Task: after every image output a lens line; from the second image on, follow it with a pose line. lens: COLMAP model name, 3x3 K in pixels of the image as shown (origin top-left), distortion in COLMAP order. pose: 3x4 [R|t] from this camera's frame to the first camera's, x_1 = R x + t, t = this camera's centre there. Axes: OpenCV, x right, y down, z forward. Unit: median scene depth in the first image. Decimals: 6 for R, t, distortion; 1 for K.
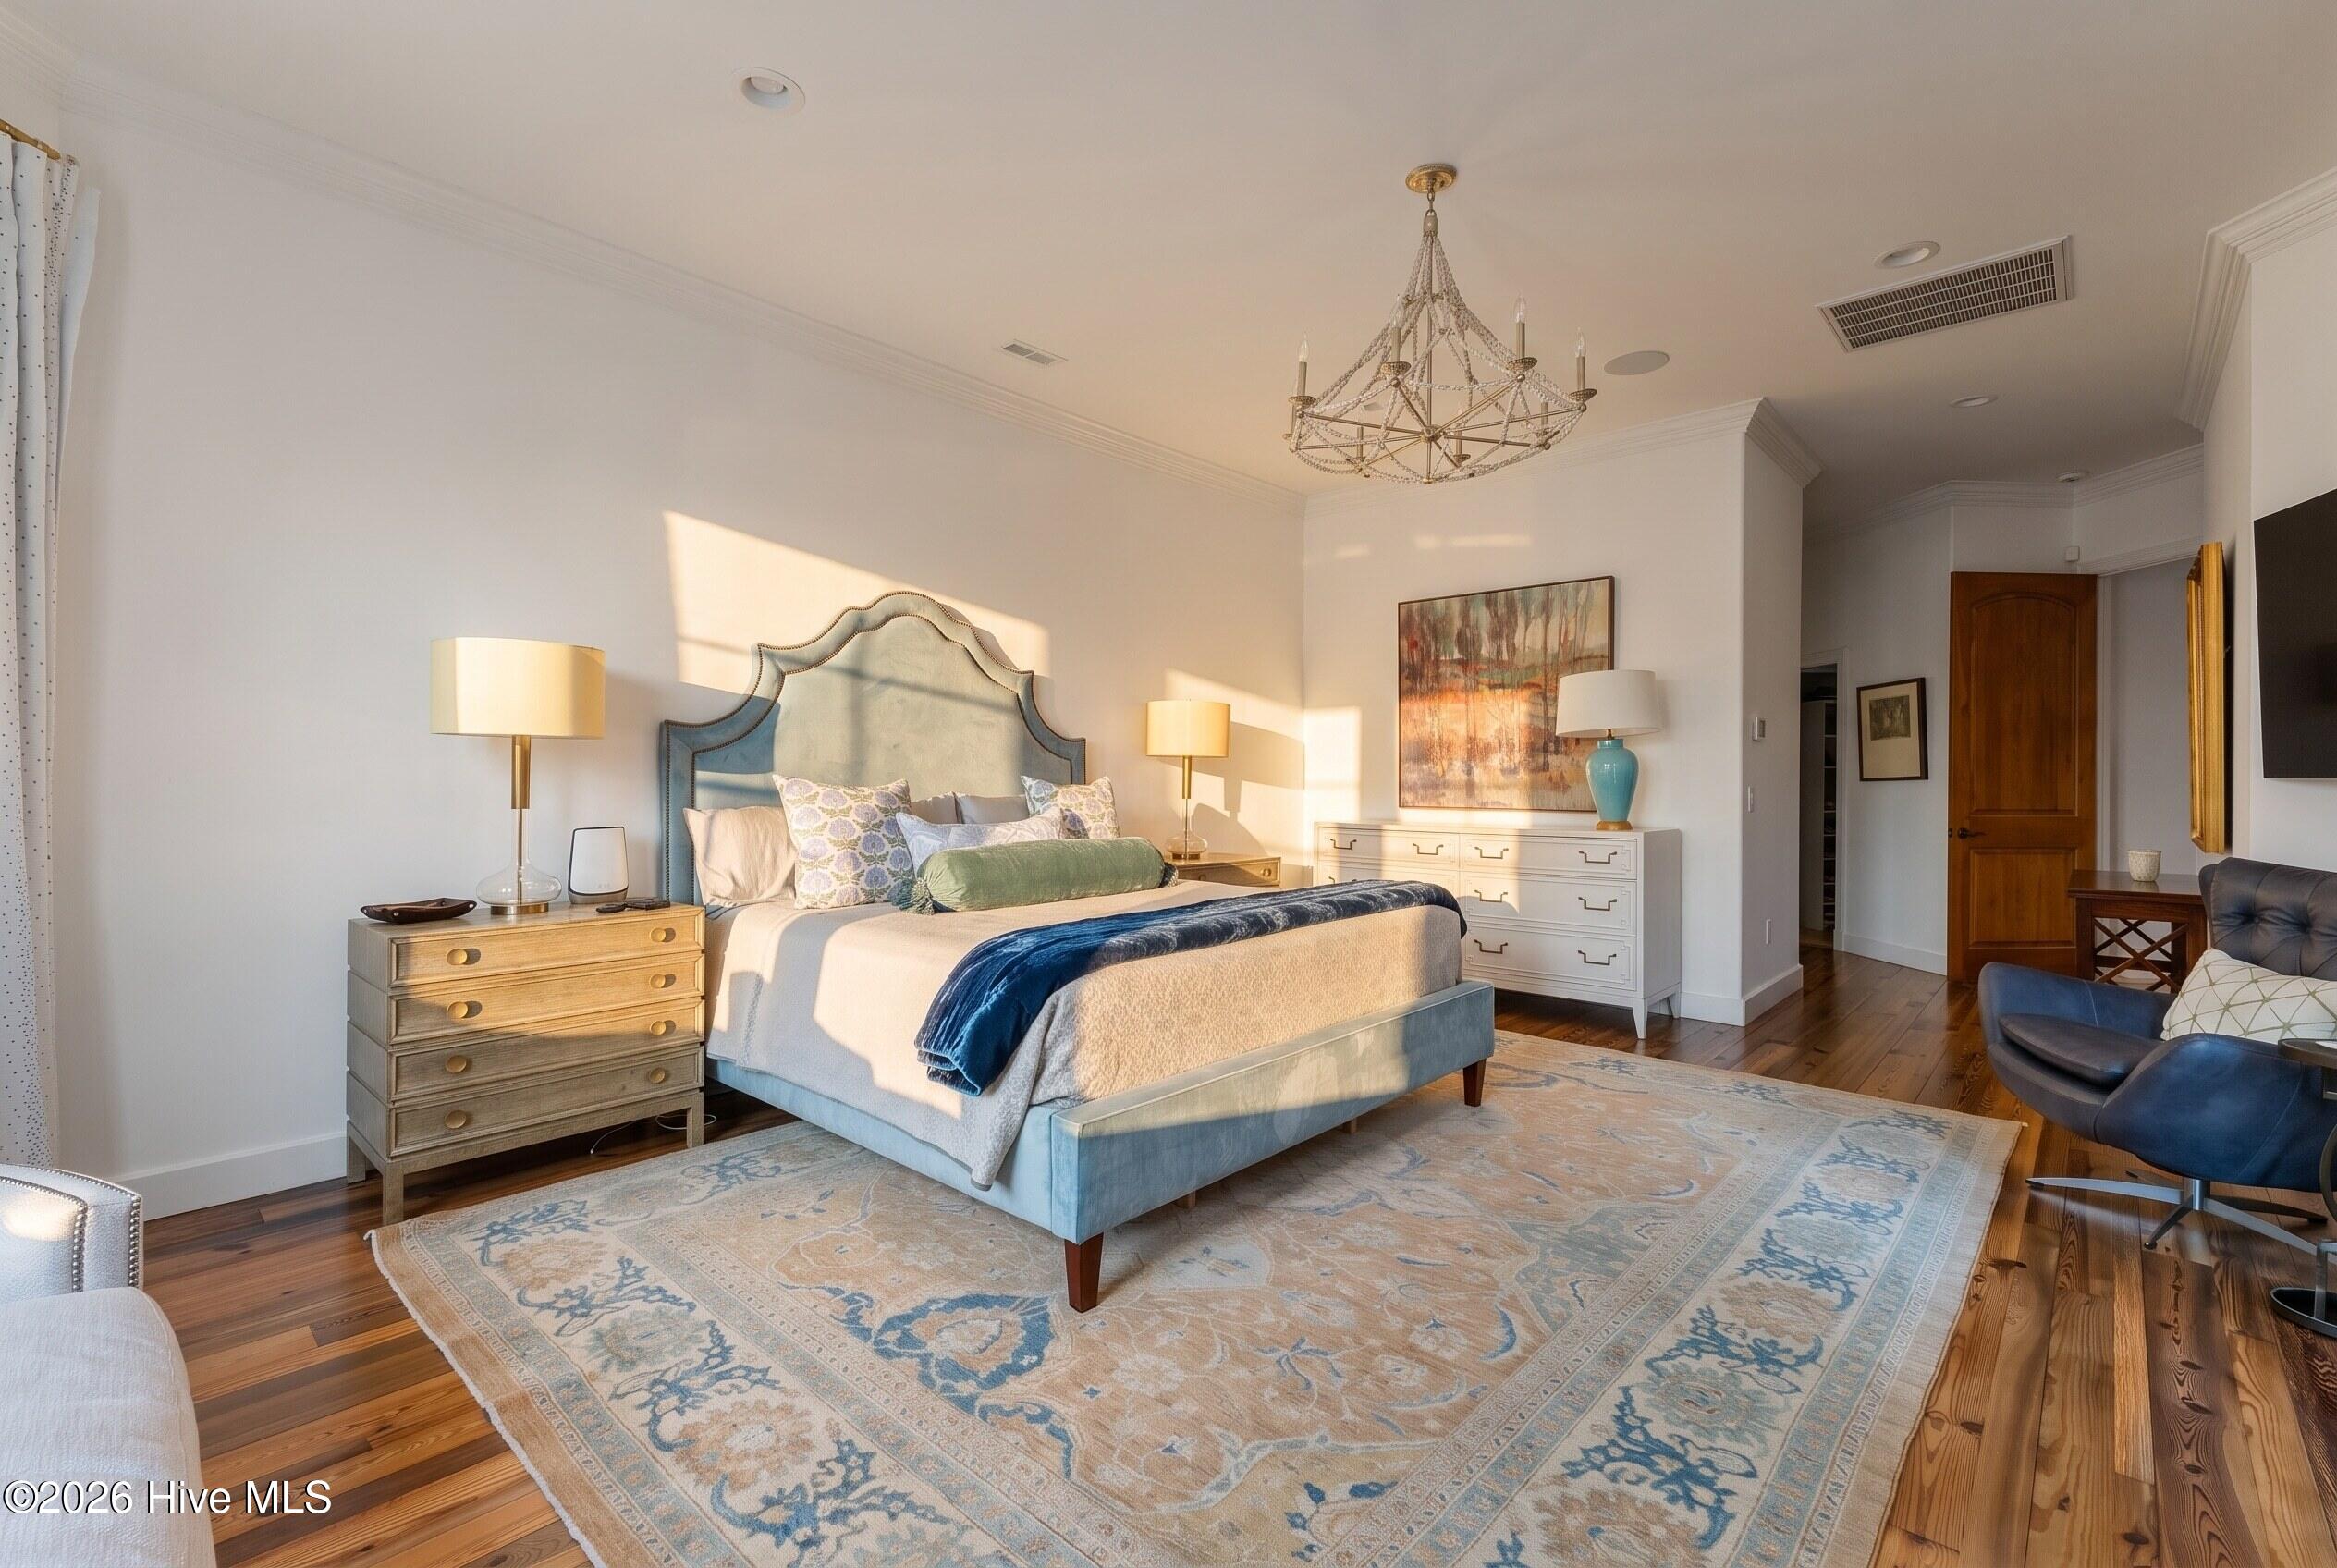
lens RADIAL K [[1009.6, 0, 1163.8], [0, 1009.6, 778.2], [0, 0, 1]] dist [0.009091, -0.000908]
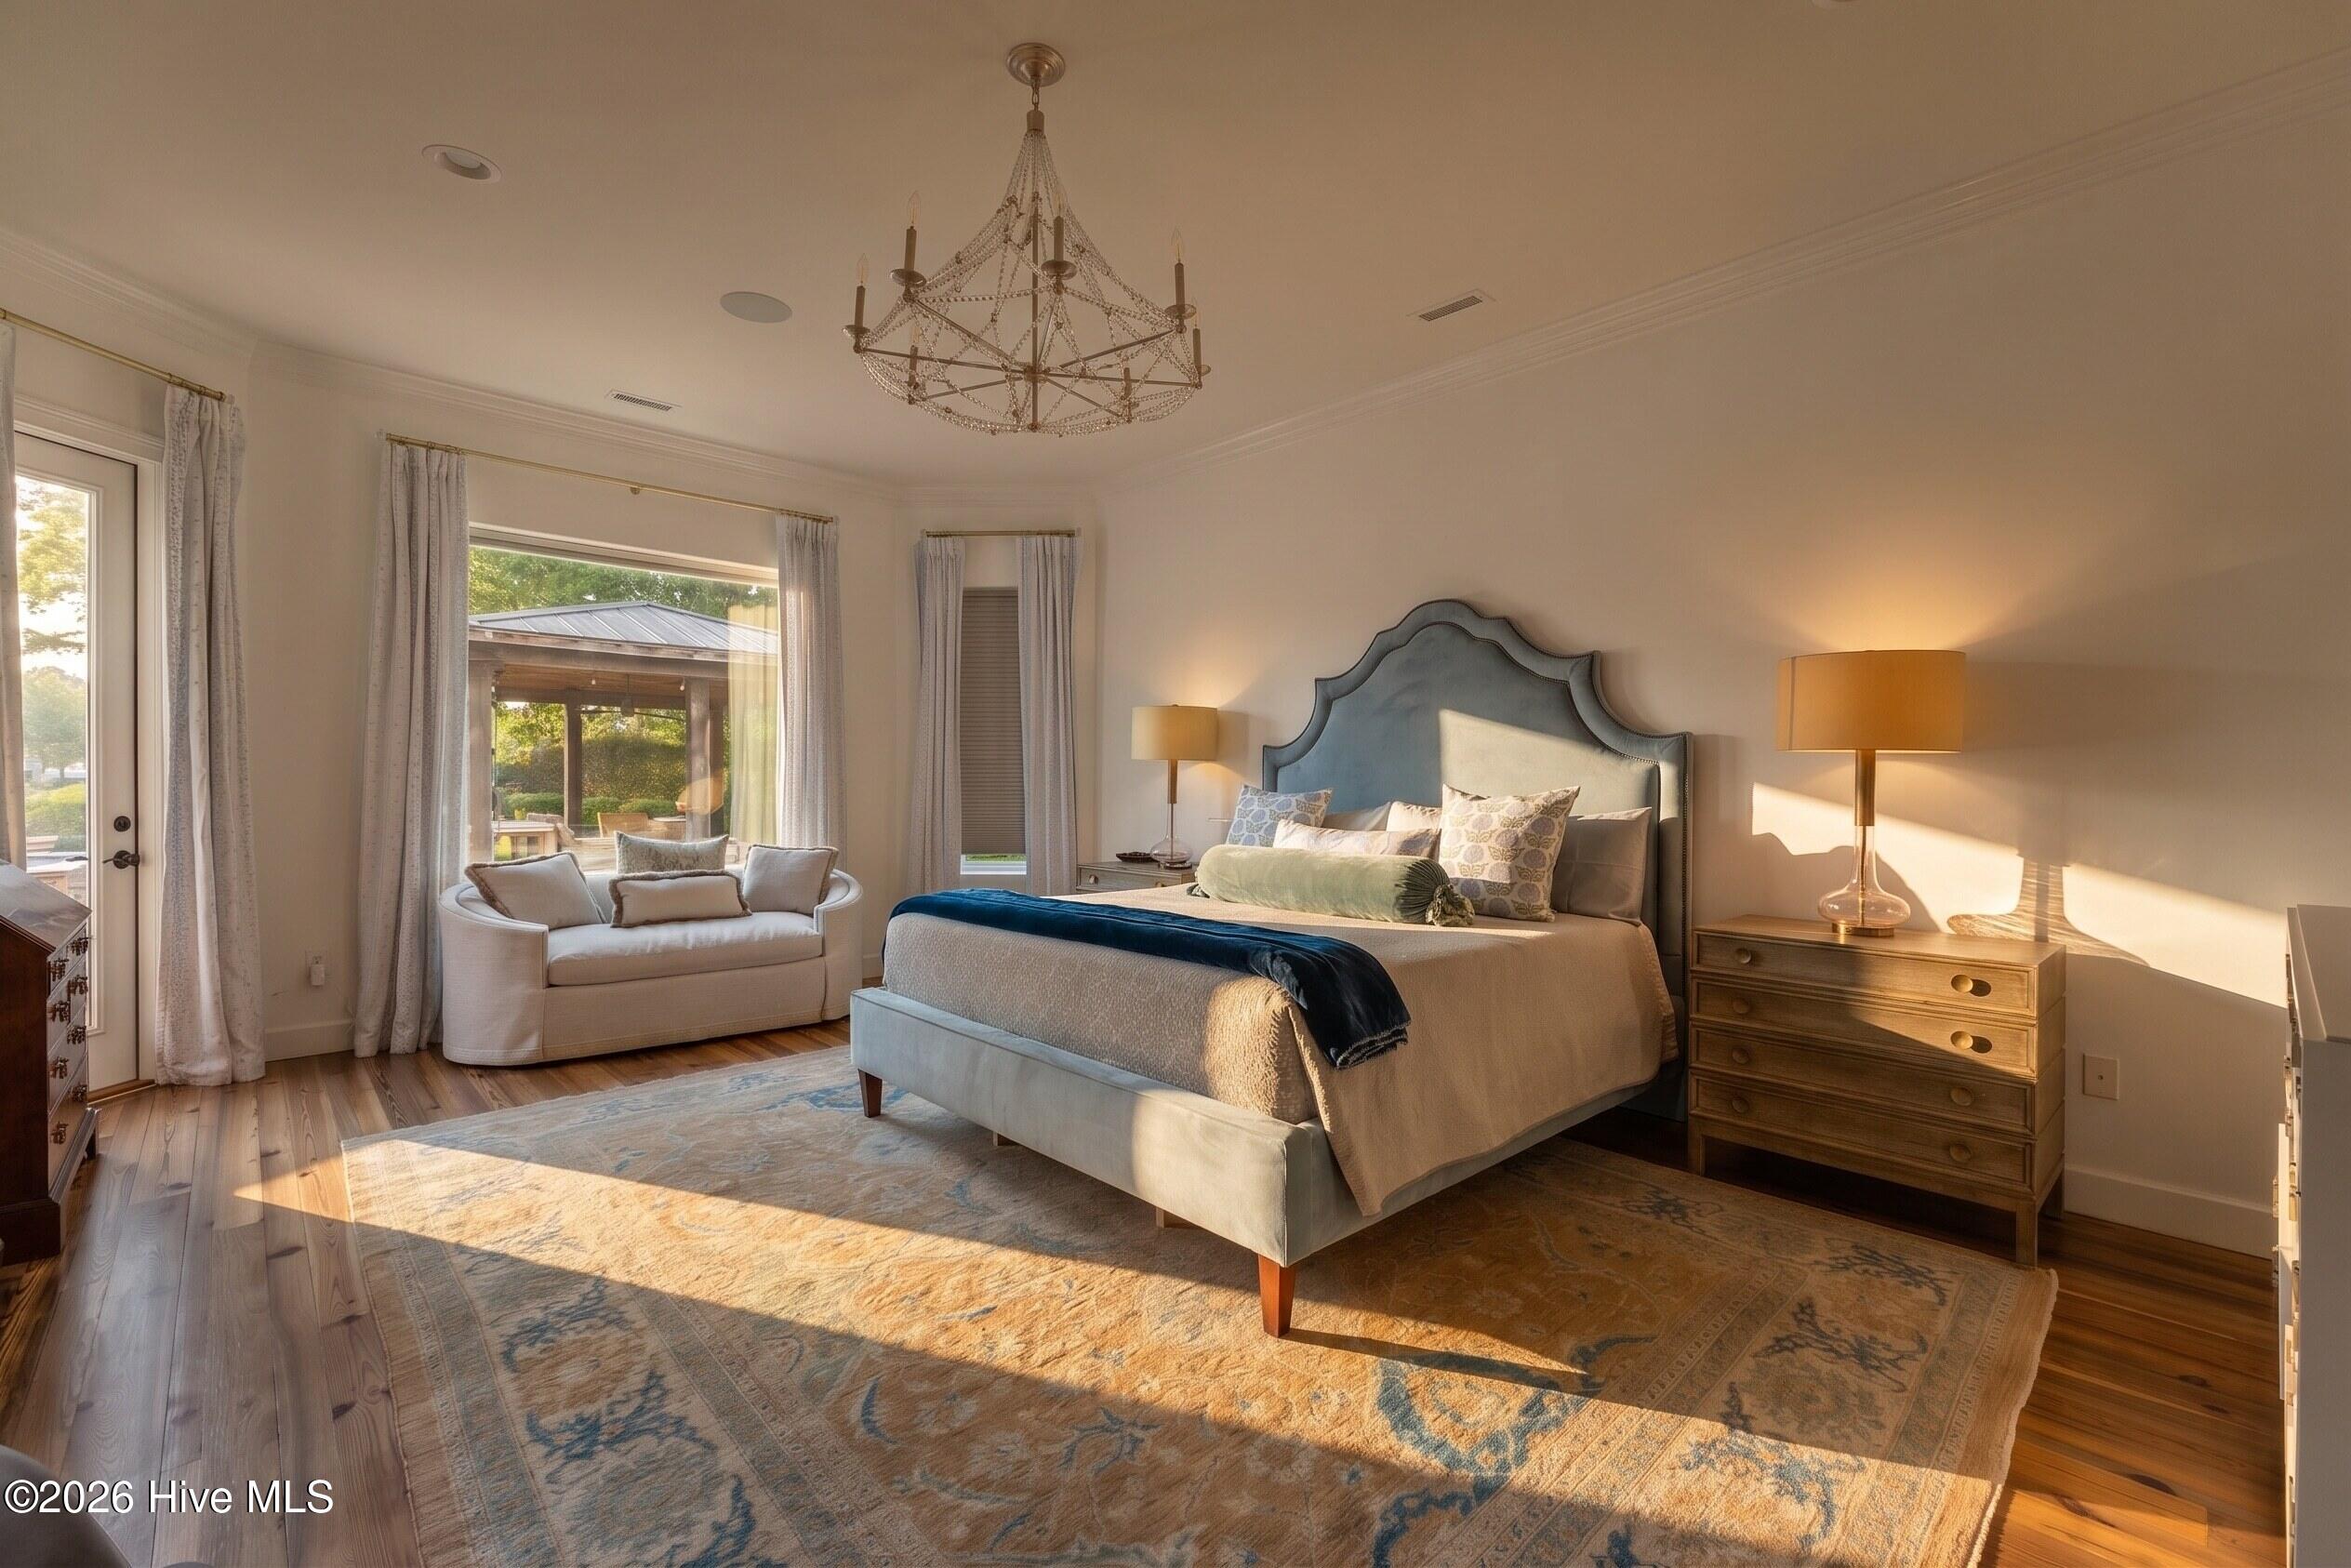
lens RADIAL K [[1015.7, 0, 1170.8], [0, 1015.7, 778.2], [0, 0, 1]] dist [0.009091, -0.000908]
pose [[-0.077499, -0.012948, -0.996908, 1.032034], [-0.008951, 0.999884, -0.012290, 0.009092], [0.996952, 0.007971, -0.077606, 1.115398]]
